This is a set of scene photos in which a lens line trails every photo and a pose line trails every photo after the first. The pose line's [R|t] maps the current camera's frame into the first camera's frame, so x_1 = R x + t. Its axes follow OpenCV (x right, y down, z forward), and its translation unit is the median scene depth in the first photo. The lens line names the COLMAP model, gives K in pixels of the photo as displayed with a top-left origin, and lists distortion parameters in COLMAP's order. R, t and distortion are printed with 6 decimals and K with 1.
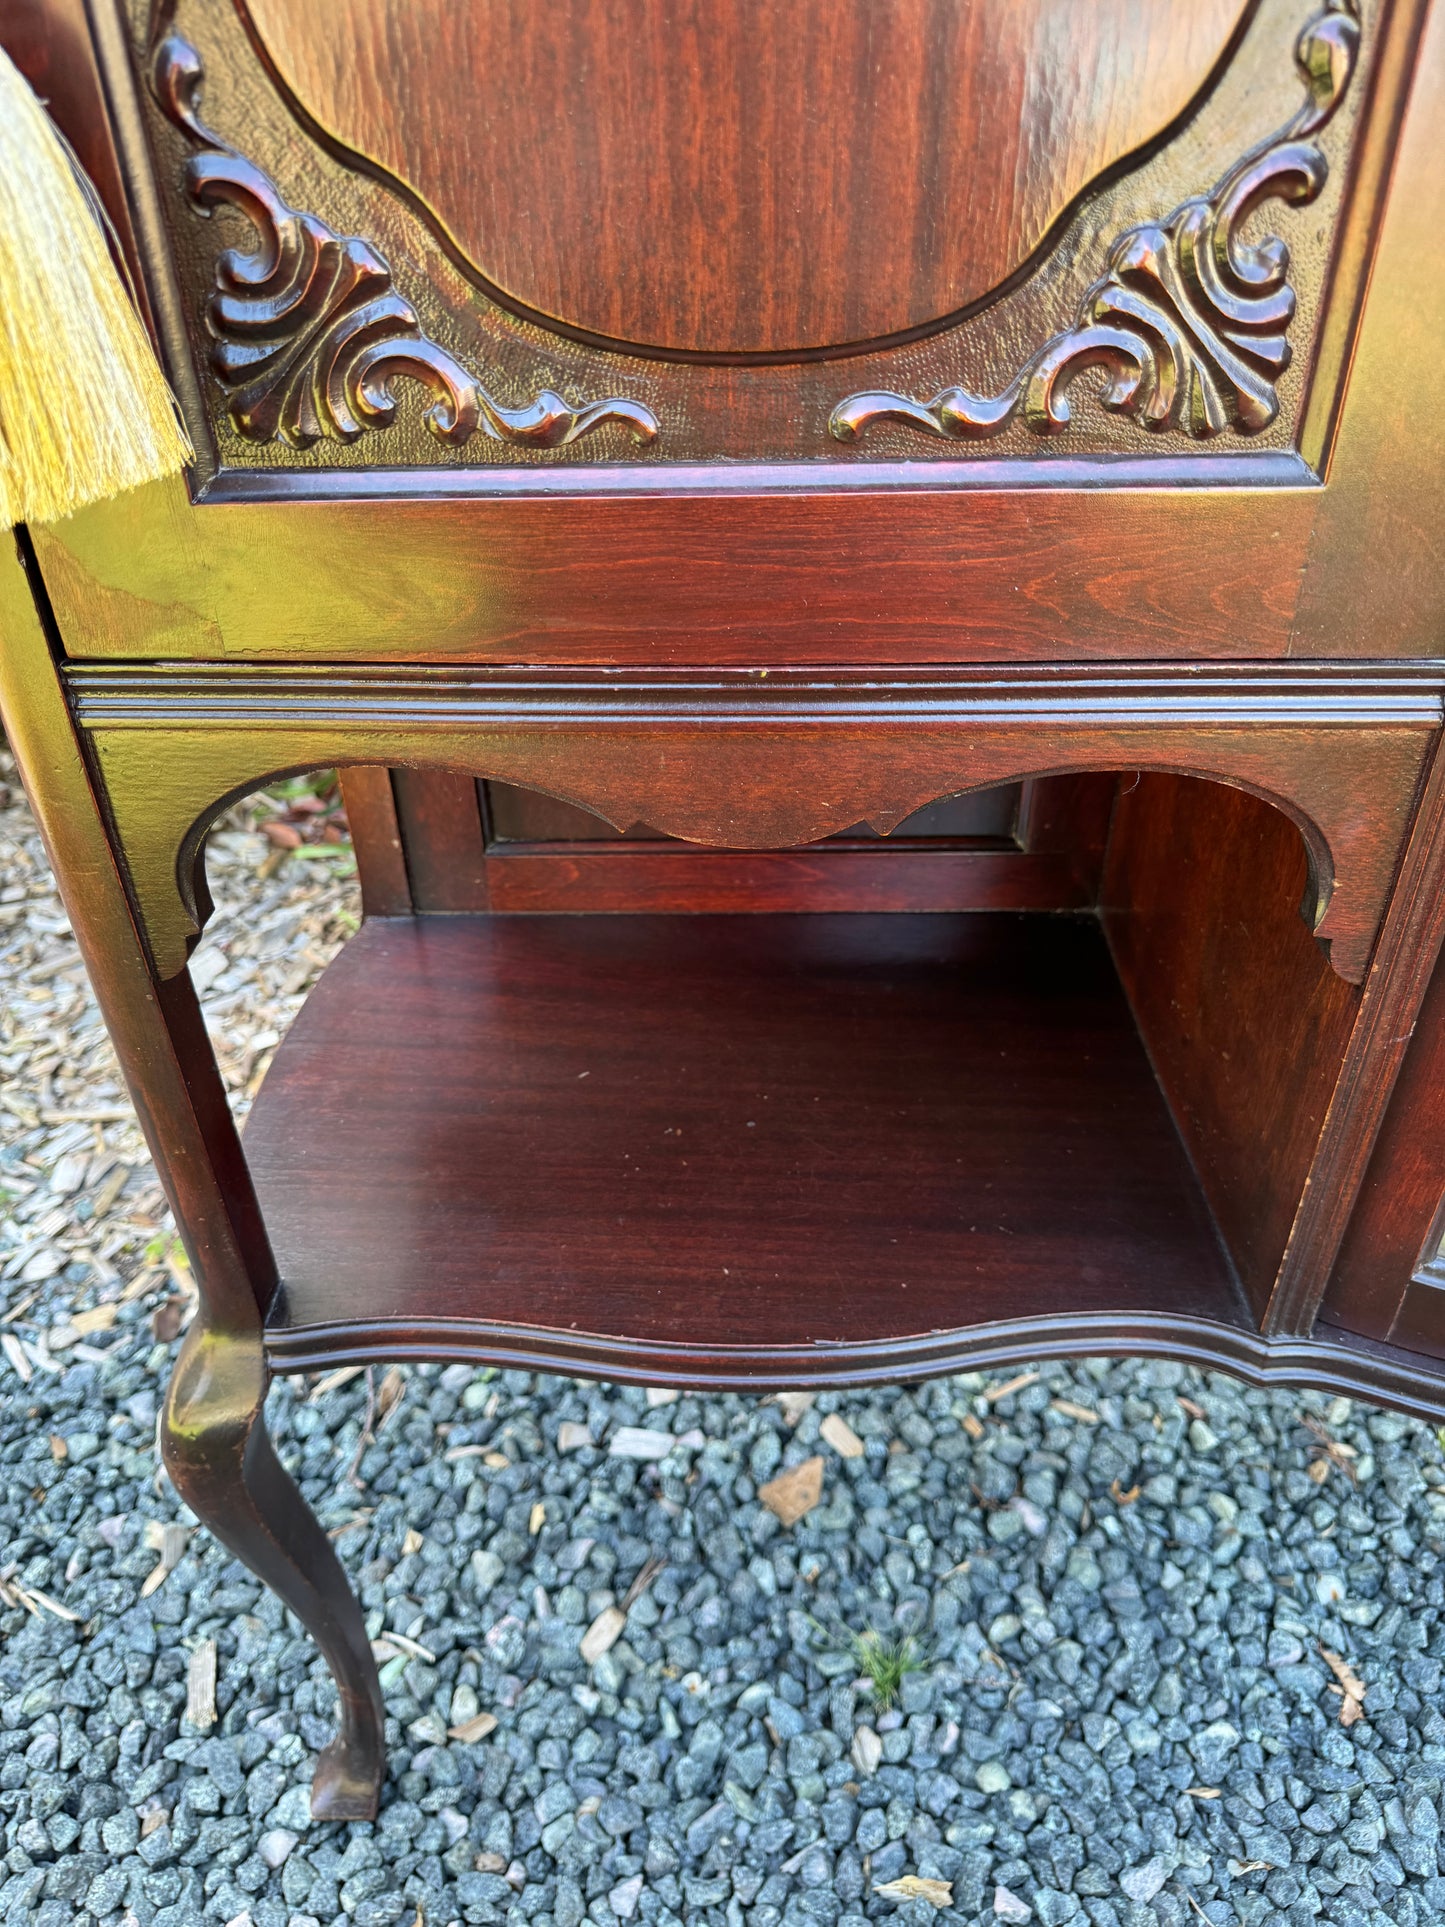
lens RADIAL K [[1391.4, 0, 711.8], [0, 1391.4, 983.3], [0, 0, 1]] dist [-0.004797, 0.000497]
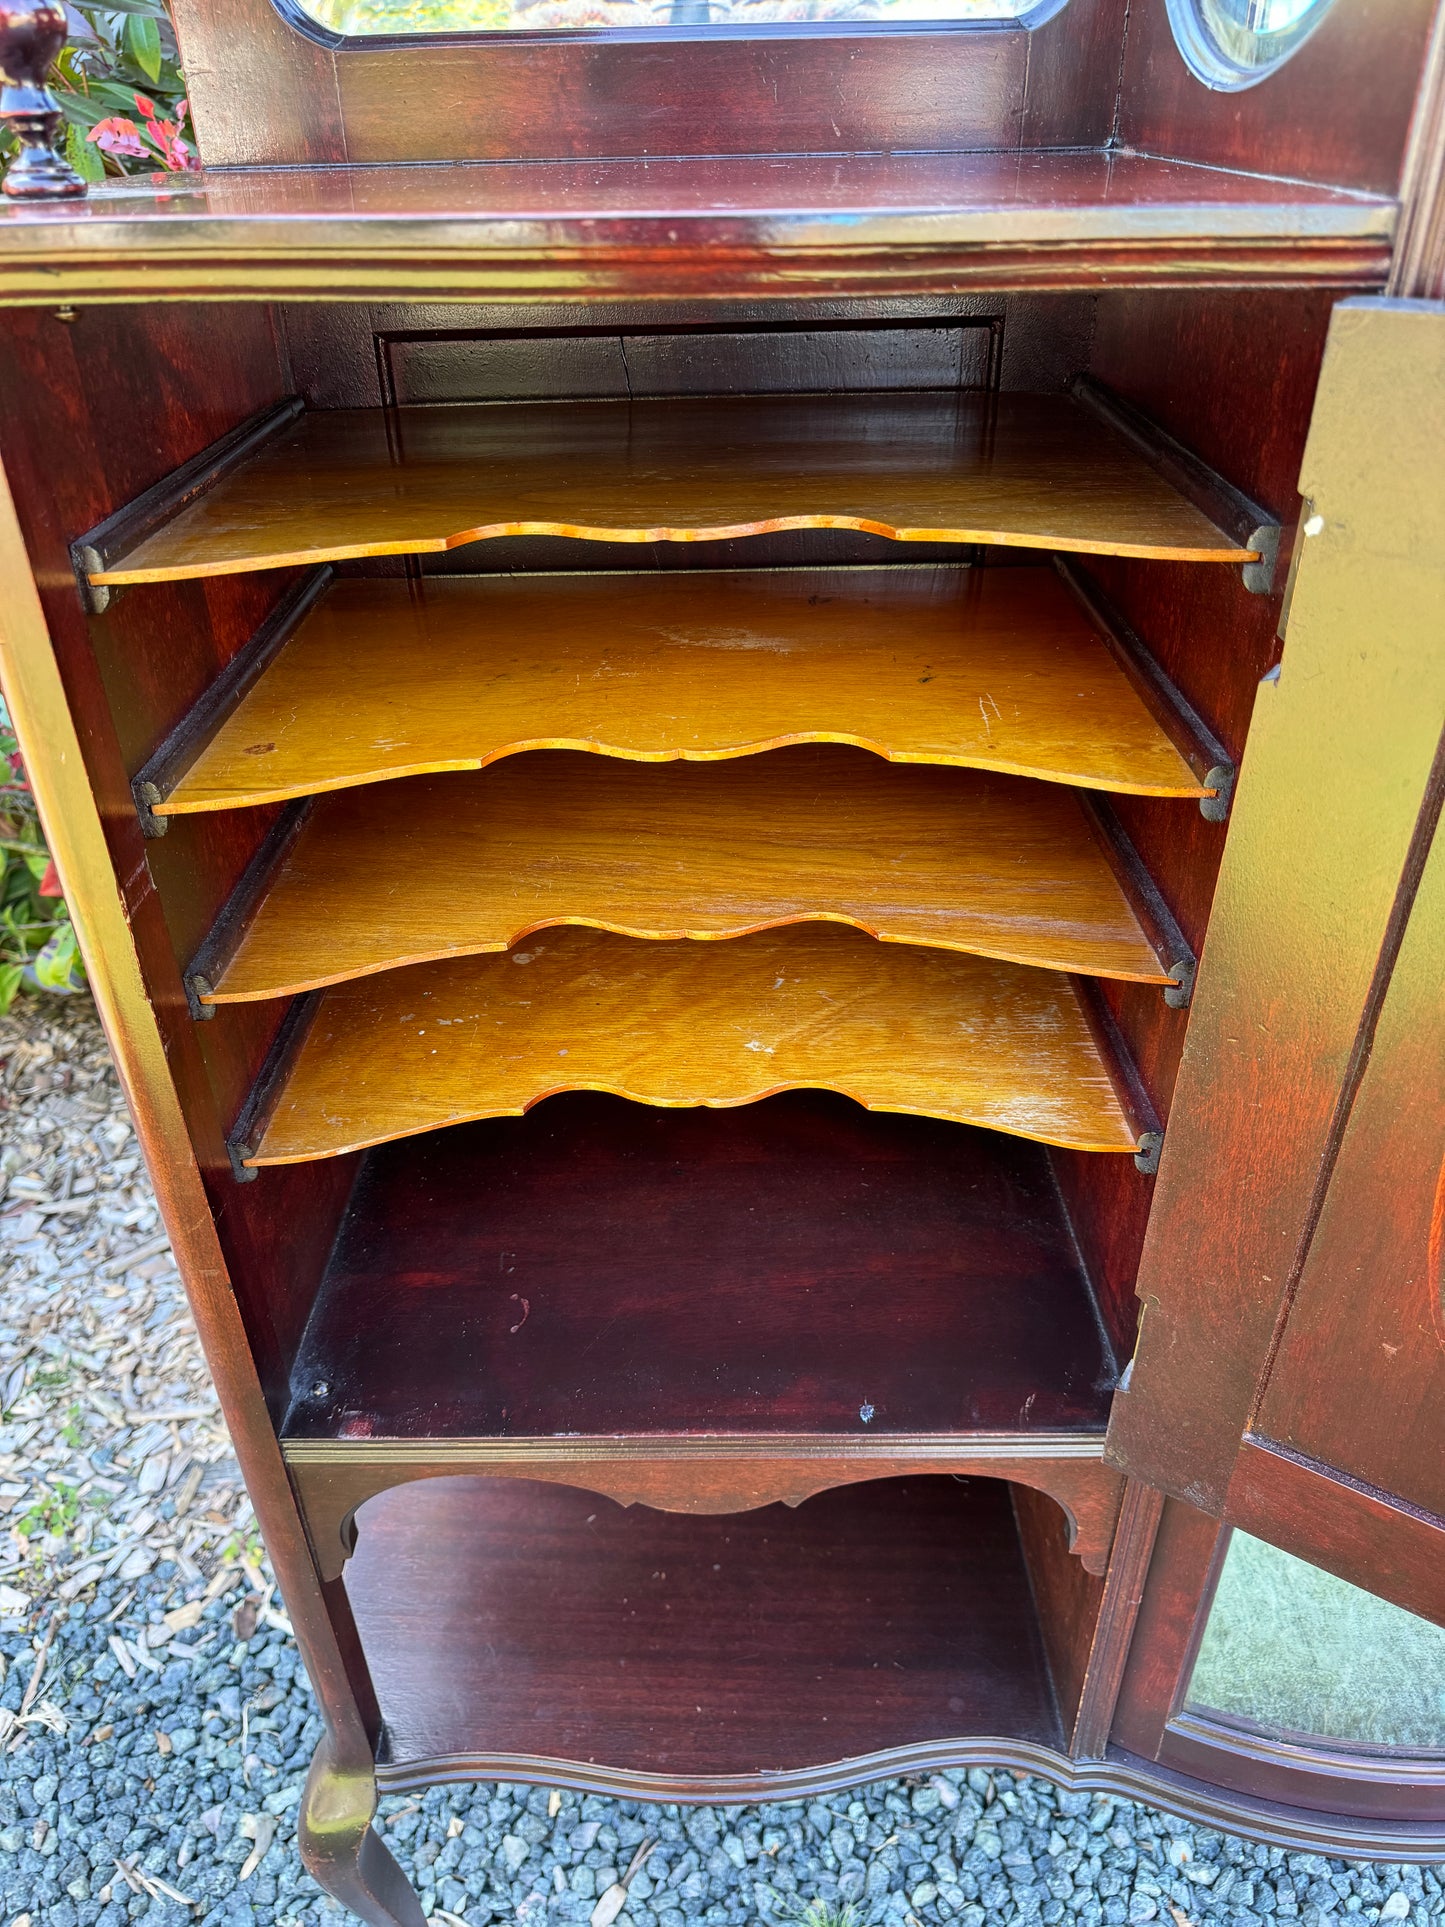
lens RADIAL K [[1391.4, 0, 715.4], [0, 1391.4, 973.8], [0, 0, 1]] dist [-0.004797, 0.000497]
pose [[0.999788, -0.011937, 0.016766, 0.007885], [0.012661, 0.998962, -0.043757, -0.318062], [-0.016226, 0.043960, 0.998902, -0.298172]]
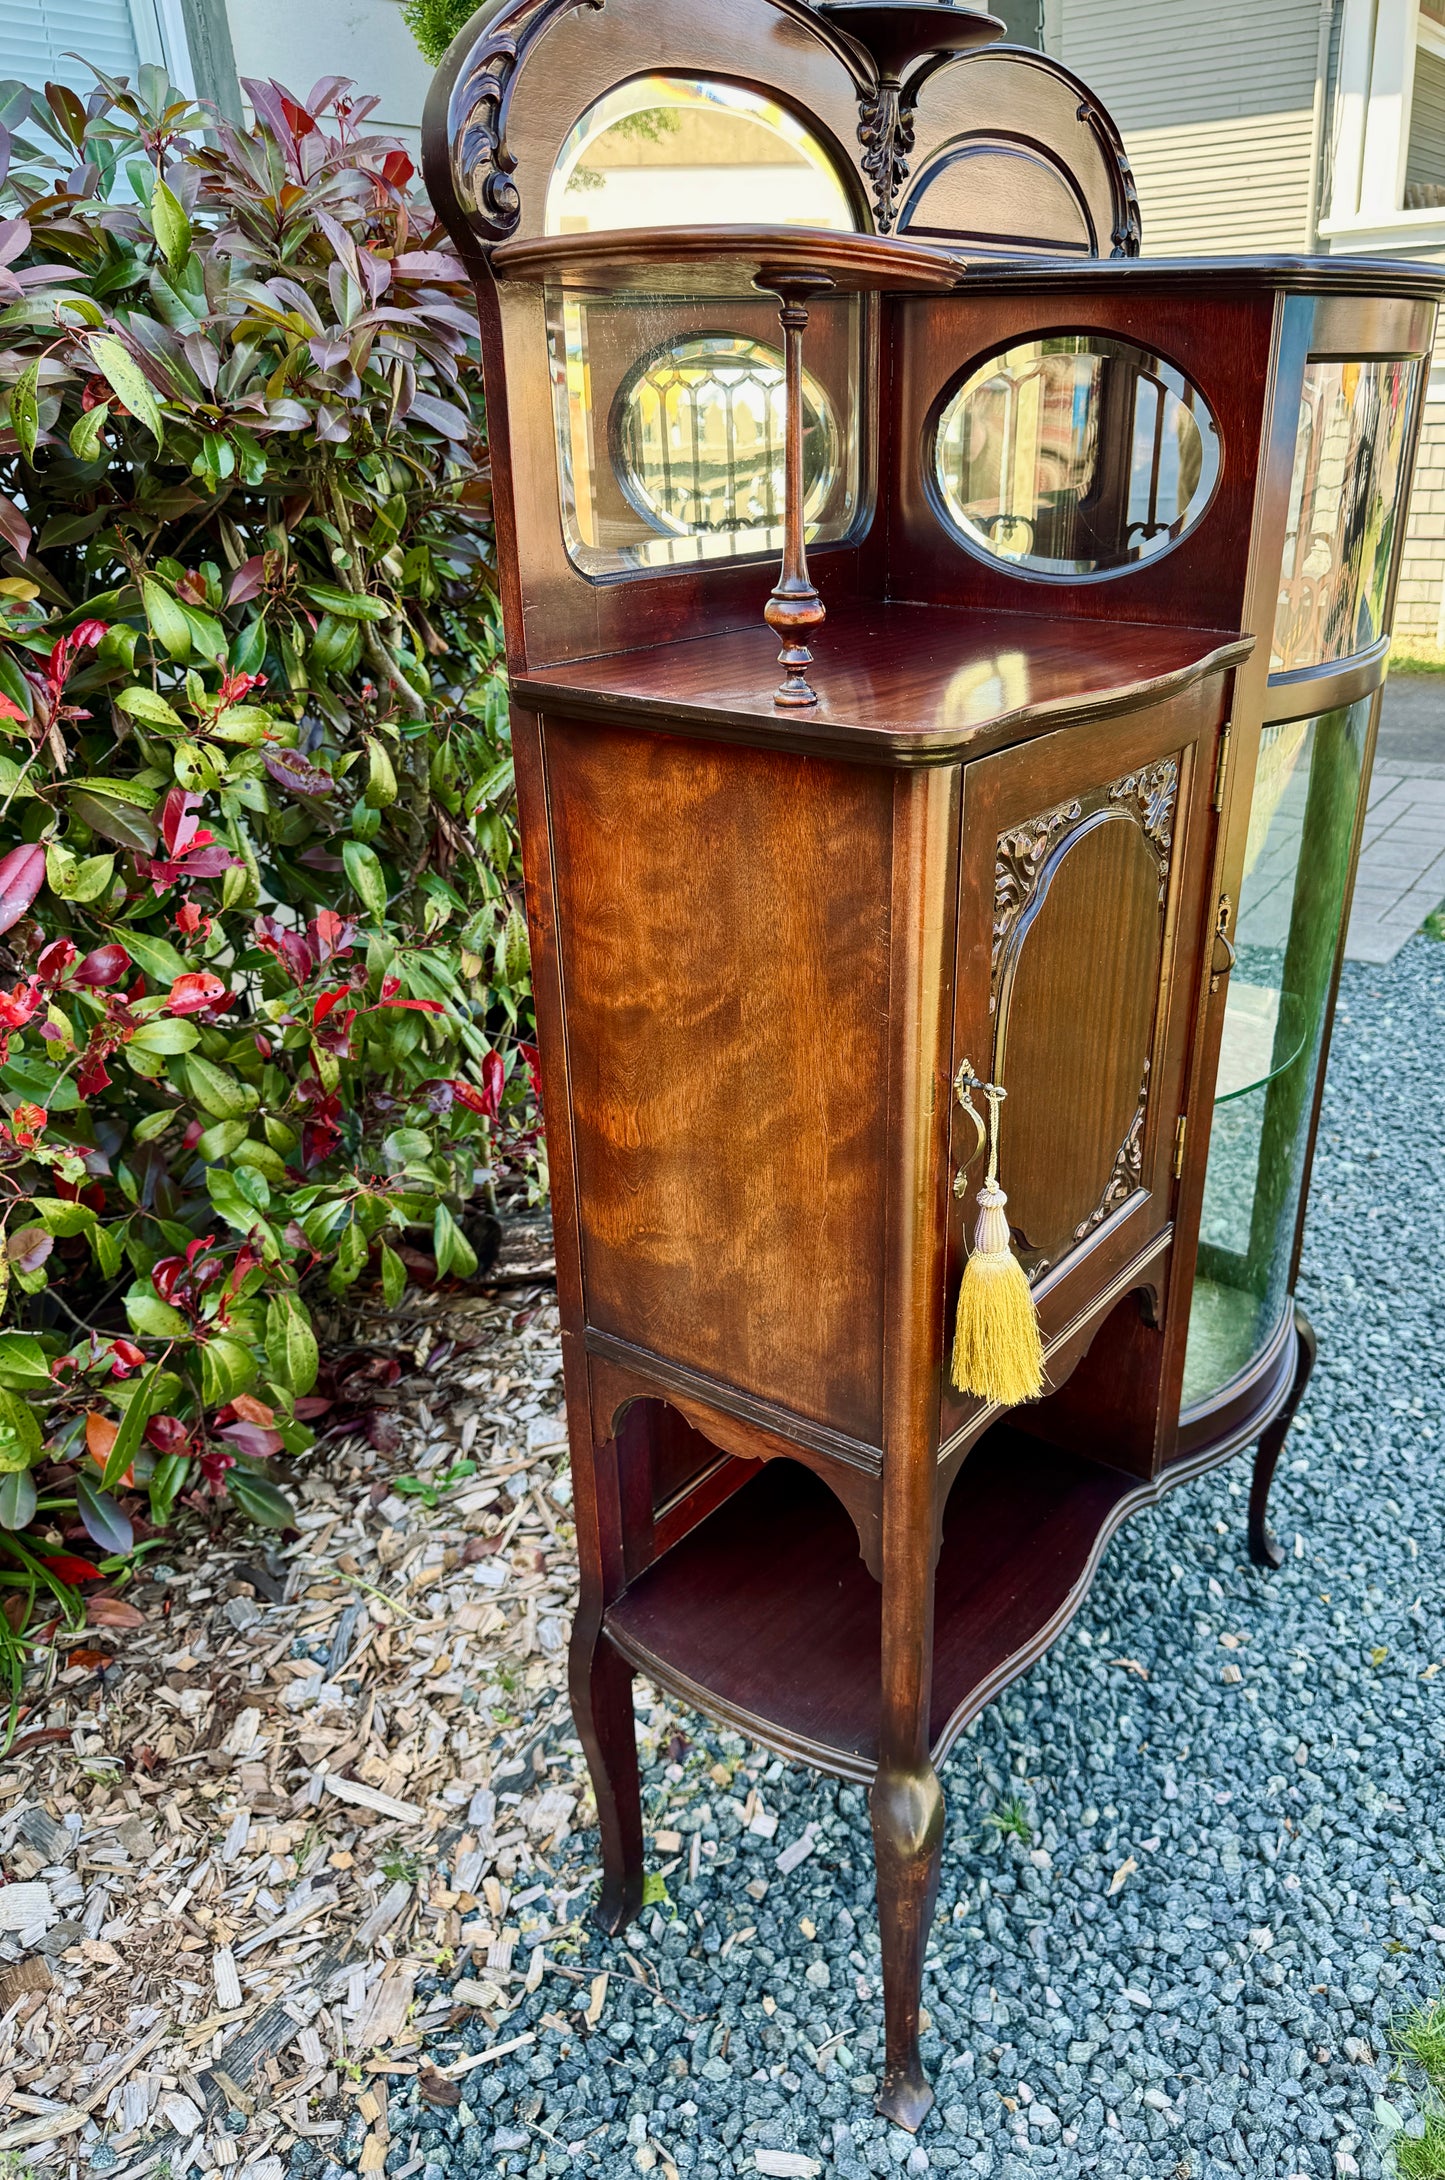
lens RADIAL K [[1614.3, 0, 843.1], [0, 1614.3, 1068.1], [0, 0, 1]] dist [0.011571, -0.007874]
pose [[0.555534, -0.316946, 0.768718, -1.149497], [0.468527, 0.883081, 0.025505, -0.441747], [-0.686924, 0.345996, 0.639079, -0.416214]]
